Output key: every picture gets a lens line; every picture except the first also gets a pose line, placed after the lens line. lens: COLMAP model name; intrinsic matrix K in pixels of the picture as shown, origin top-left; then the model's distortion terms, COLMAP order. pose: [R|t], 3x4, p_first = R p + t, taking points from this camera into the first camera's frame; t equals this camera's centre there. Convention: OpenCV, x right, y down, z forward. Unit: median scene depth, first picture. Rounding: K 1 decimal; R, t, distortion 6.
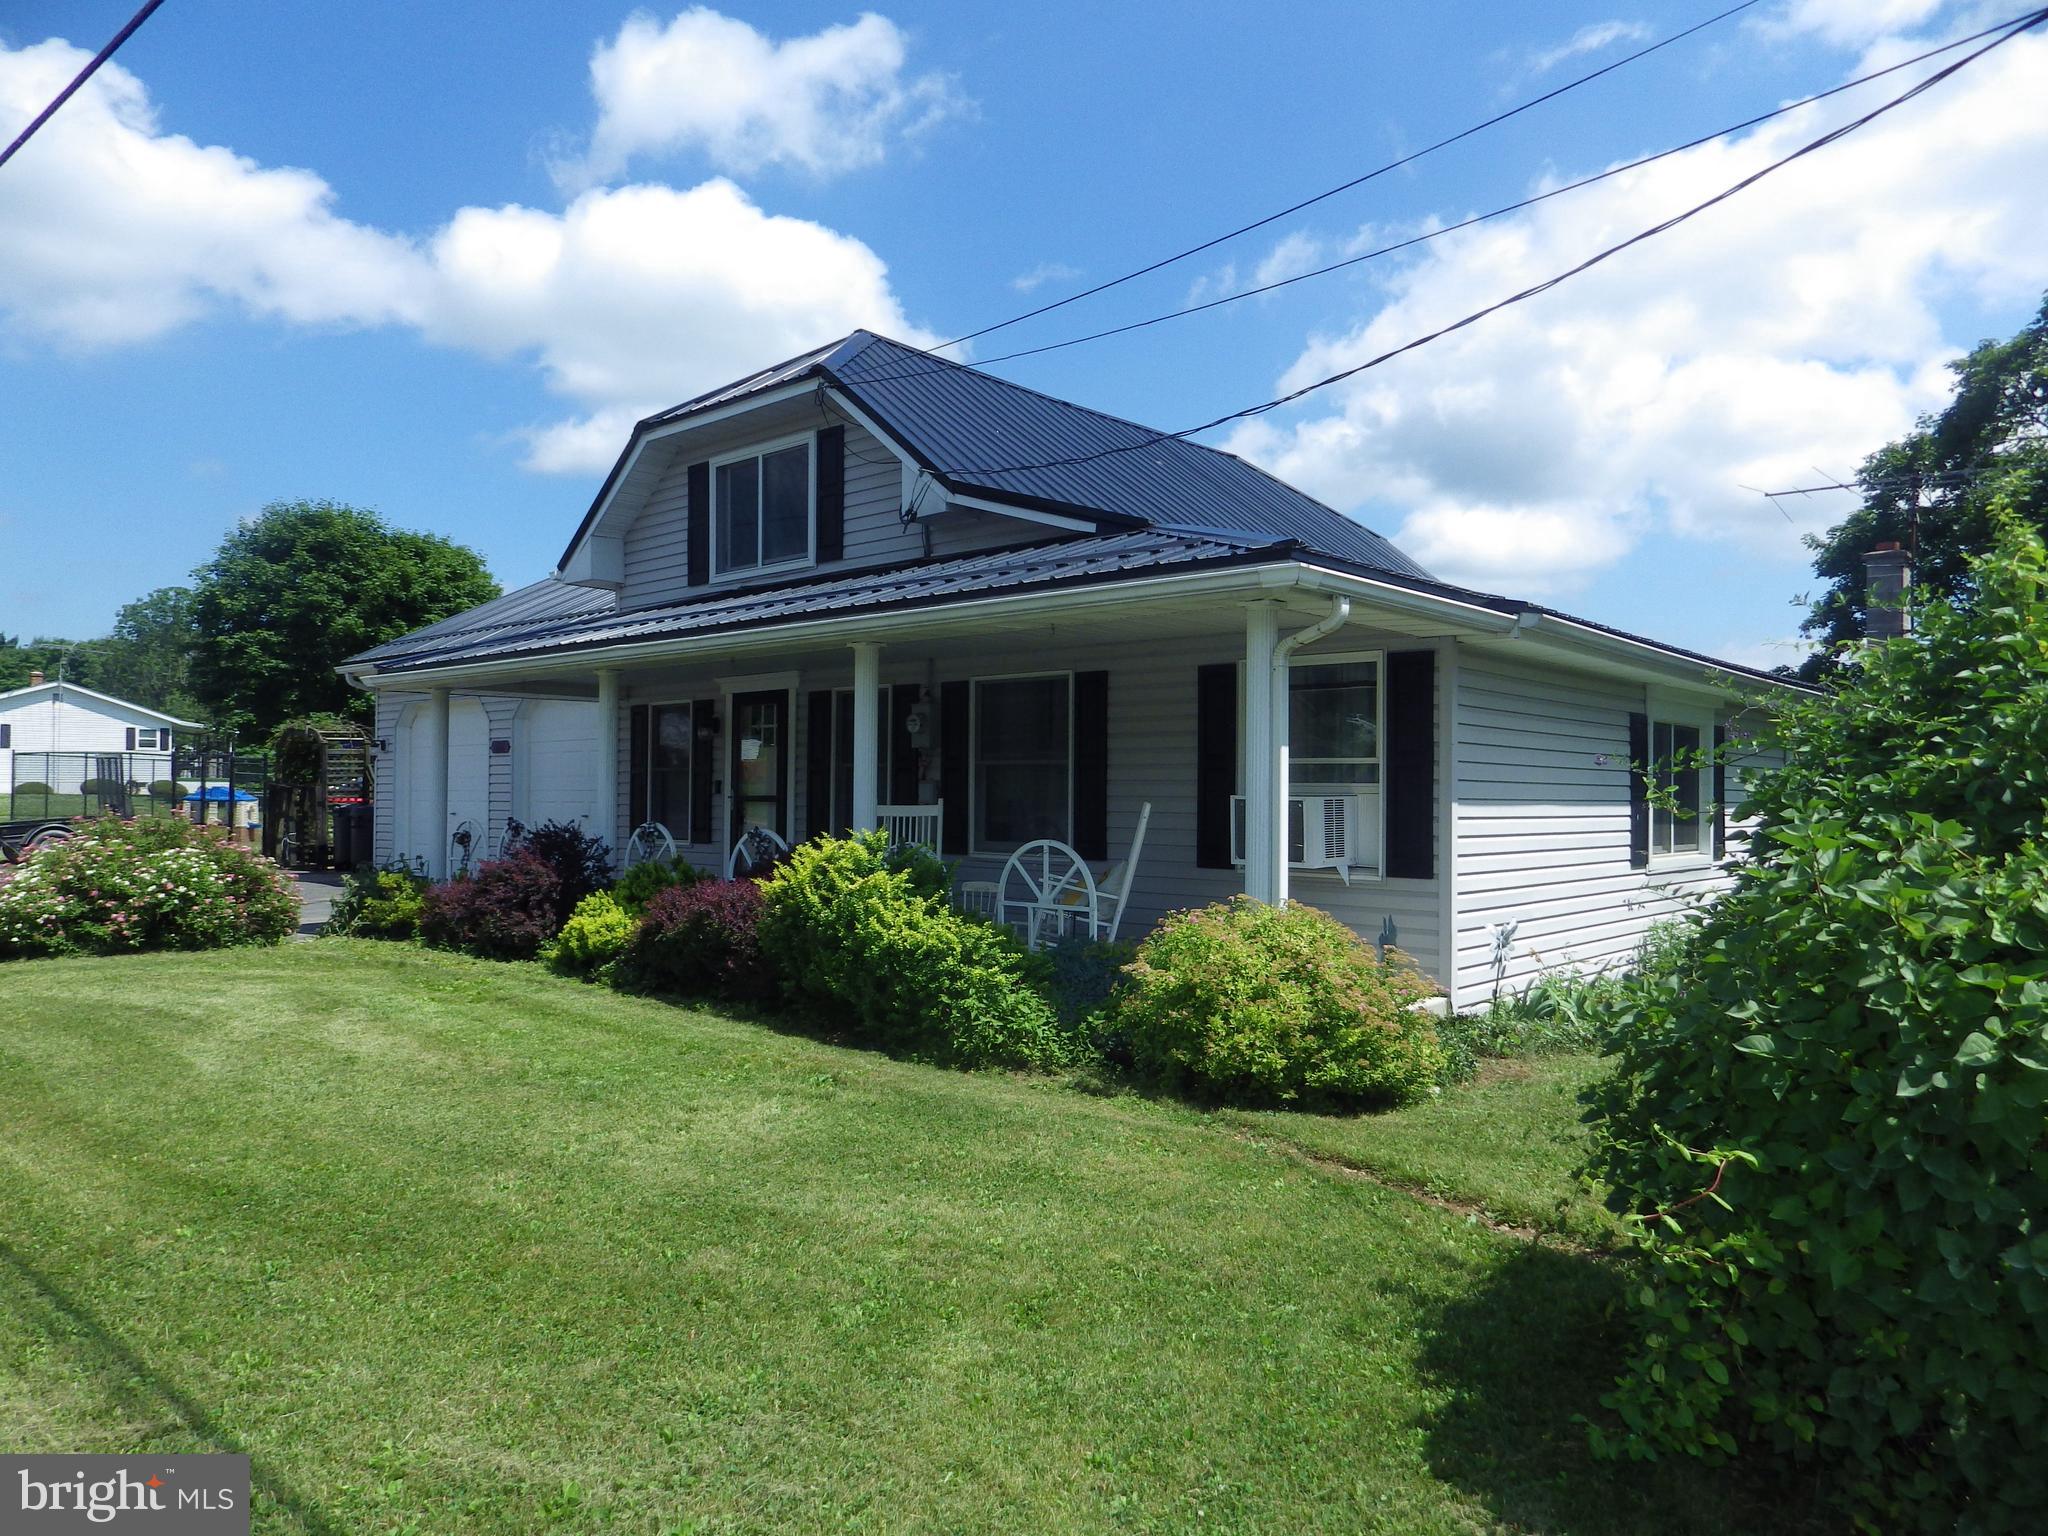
lens RADIAL K [[1344.7, 0, 1024.0], [0, 1344.7, 768.0], [0, 0, 1]] dist [-0.010516, 0.002858]
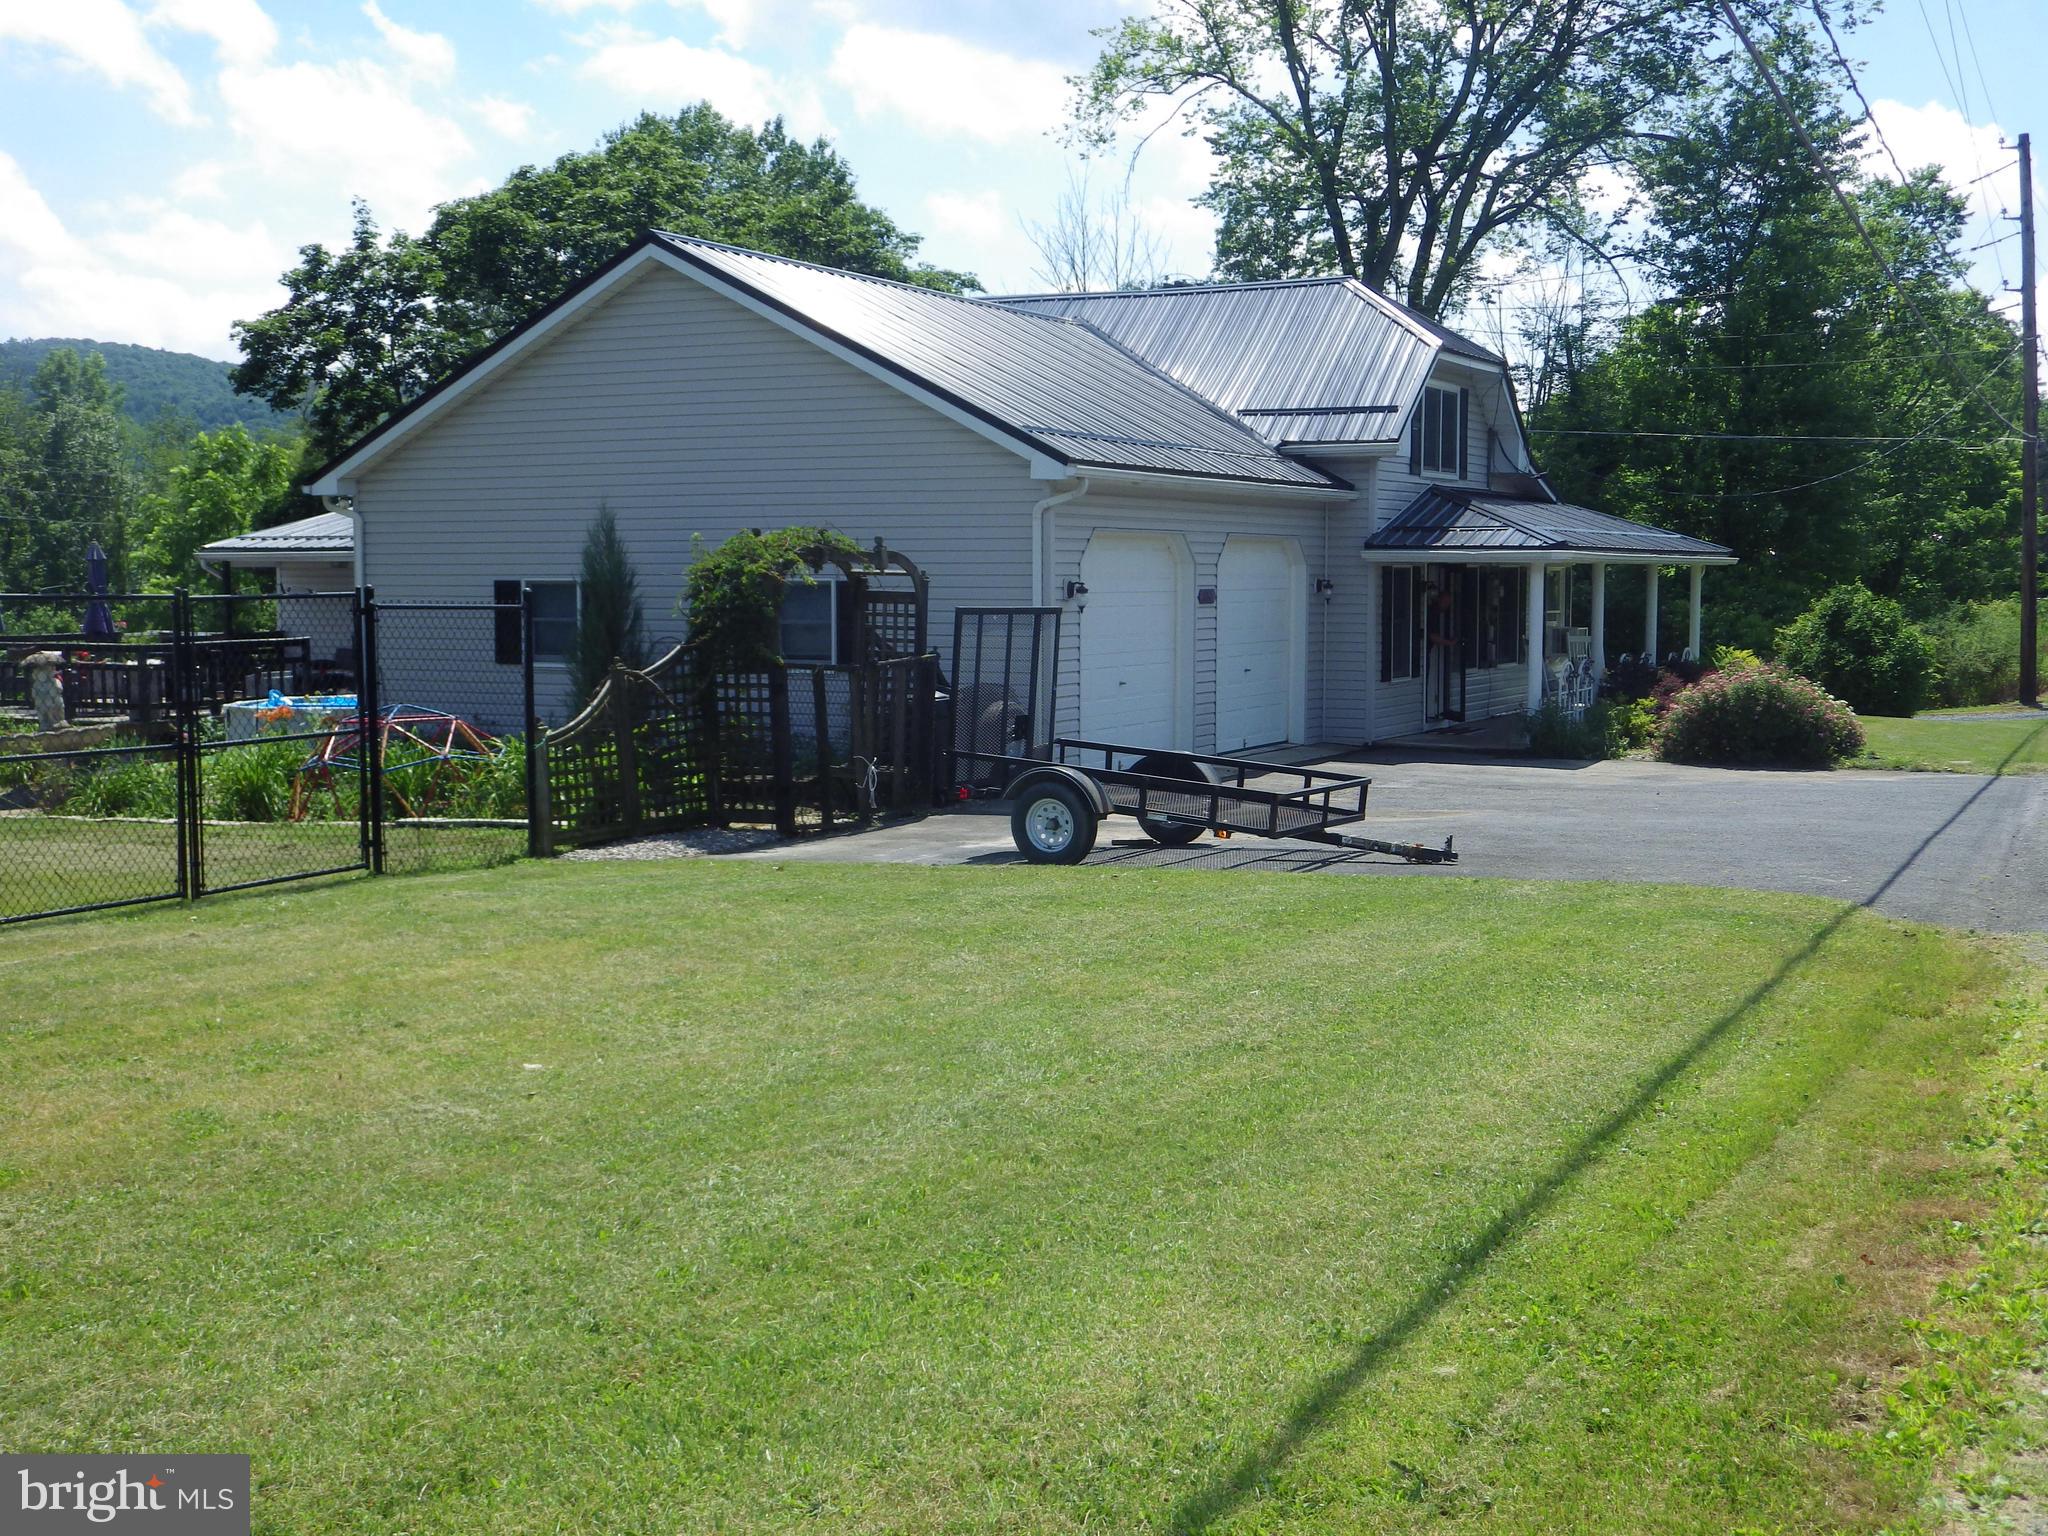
lens RADIAL K [[2457.2, 0, 1024.0], [0, 2457.2, 768.0], [0, 0, 1]] dist [0.003041, 0.006882]
pose [[-0.287537, -0.085807, 0.953918, -2.524851], [-0.021094, 0.996304, 0.083261, -0.047485], [-0.957537, 0.003819, -0.288284, 2.141667]]
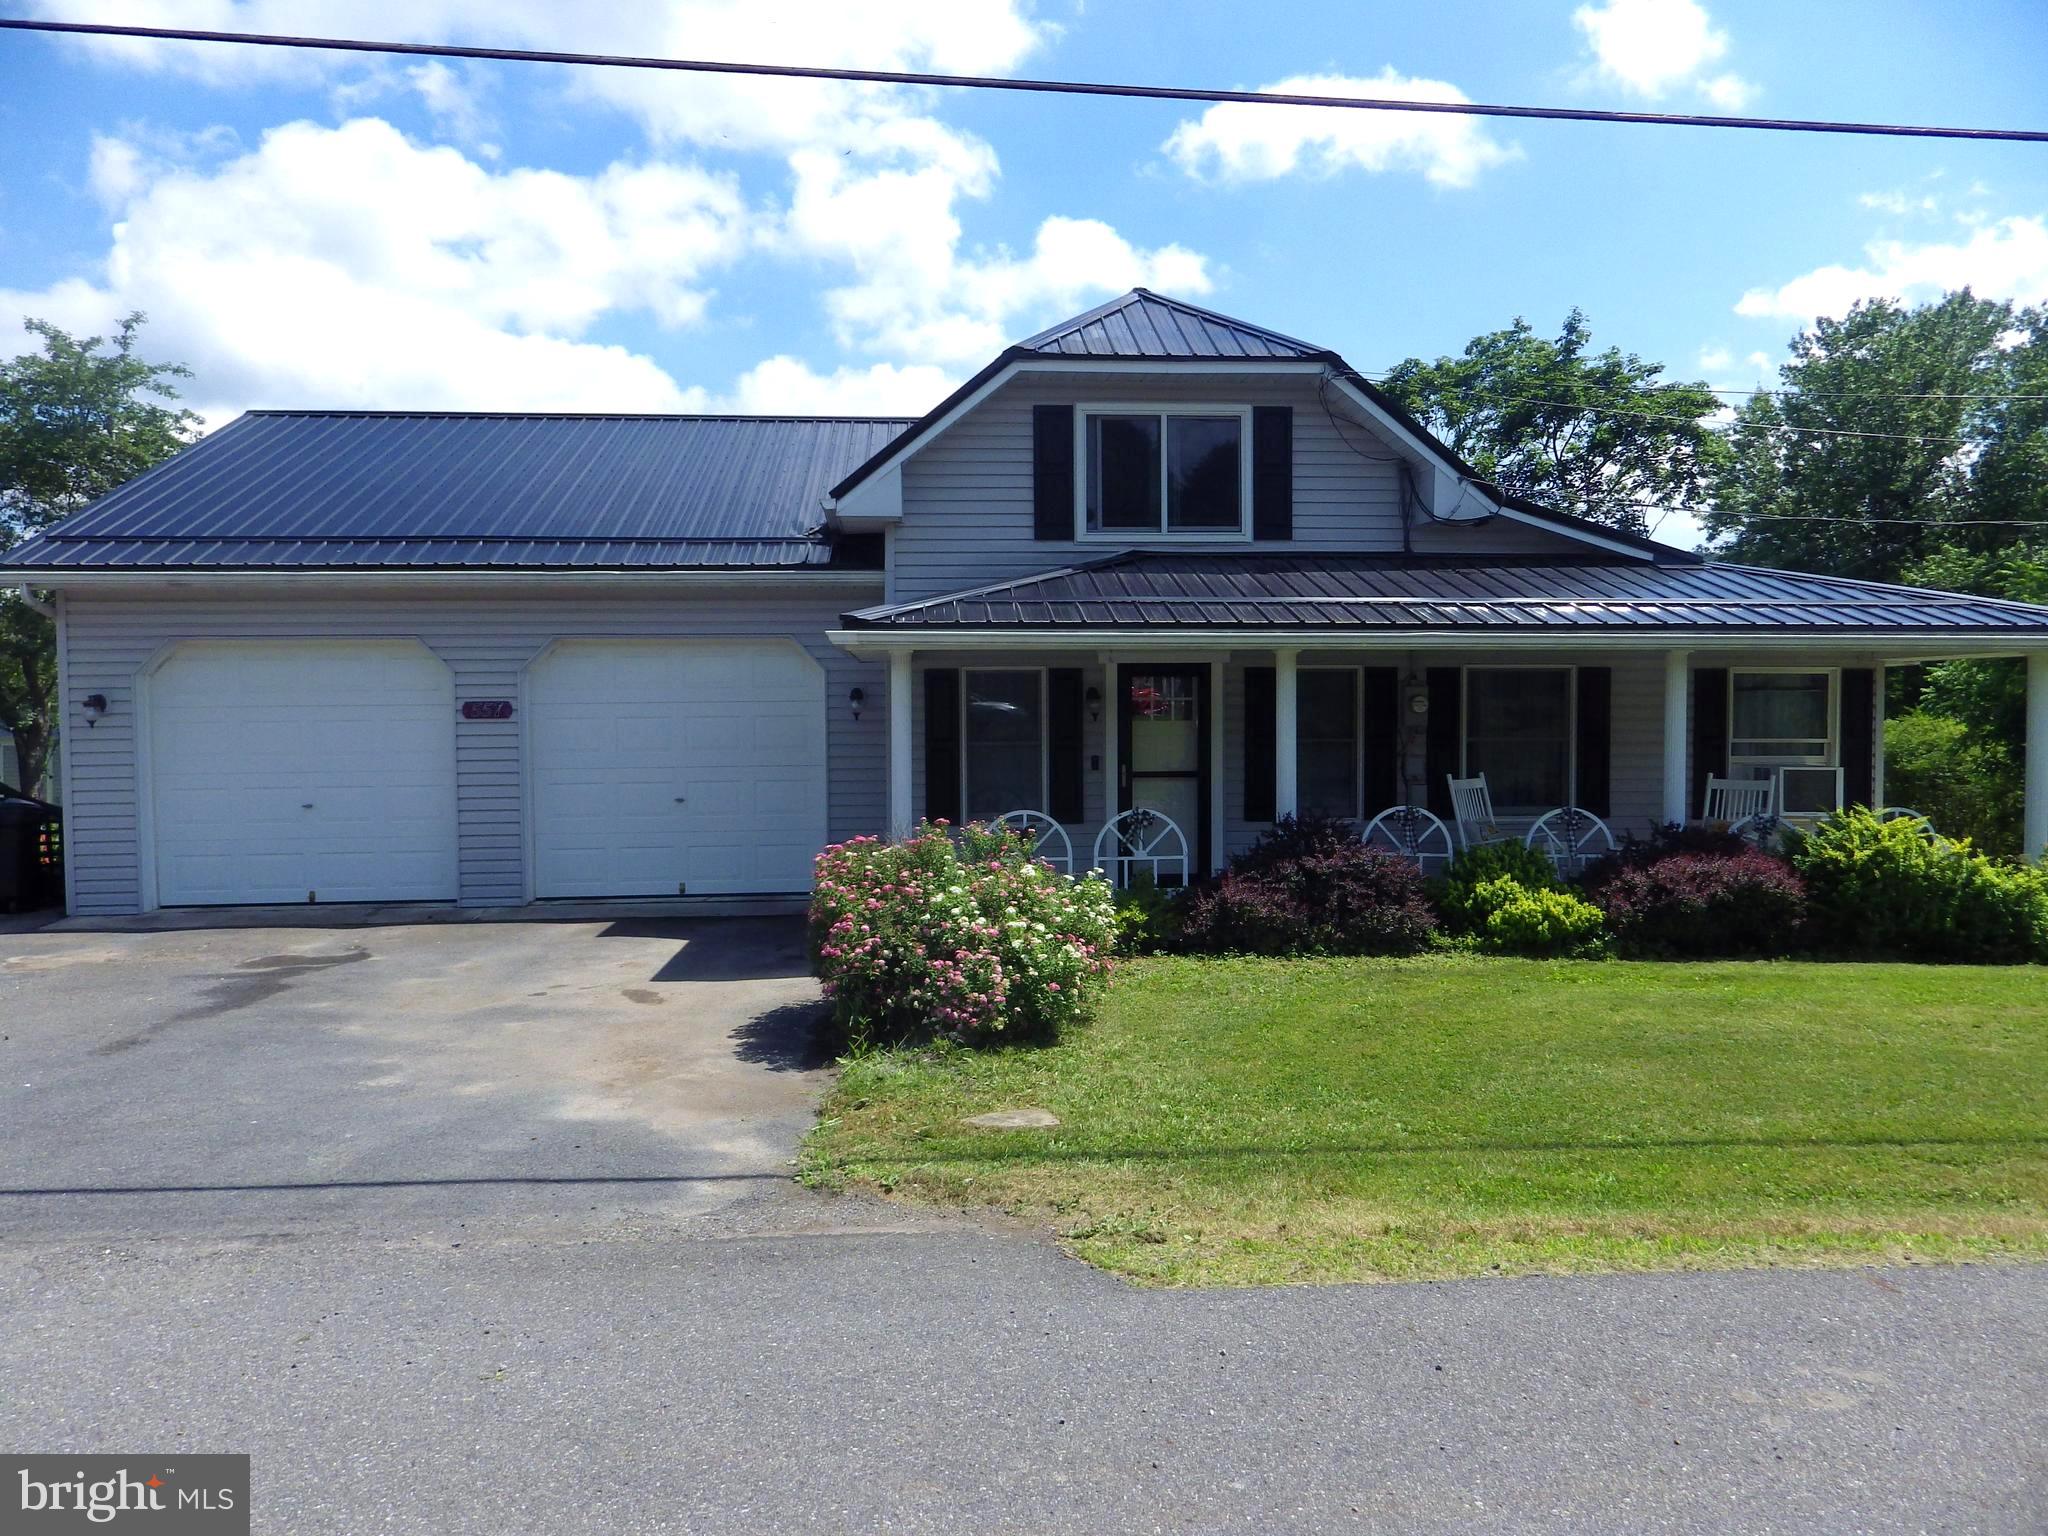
lens RADIAL K [[1344.7, 0, 1024.0], [0, 1344.7, 768.0], [0, 0, 1]] dist [-0.010516, 0.002858]
pose [[0.698400, -0.019371, 0.715445, -0.972133], [-0.004535, 0.999494, 0.031488, -0.012406], [-0.715693, -0.025235, 0.697959, 0.408528]]
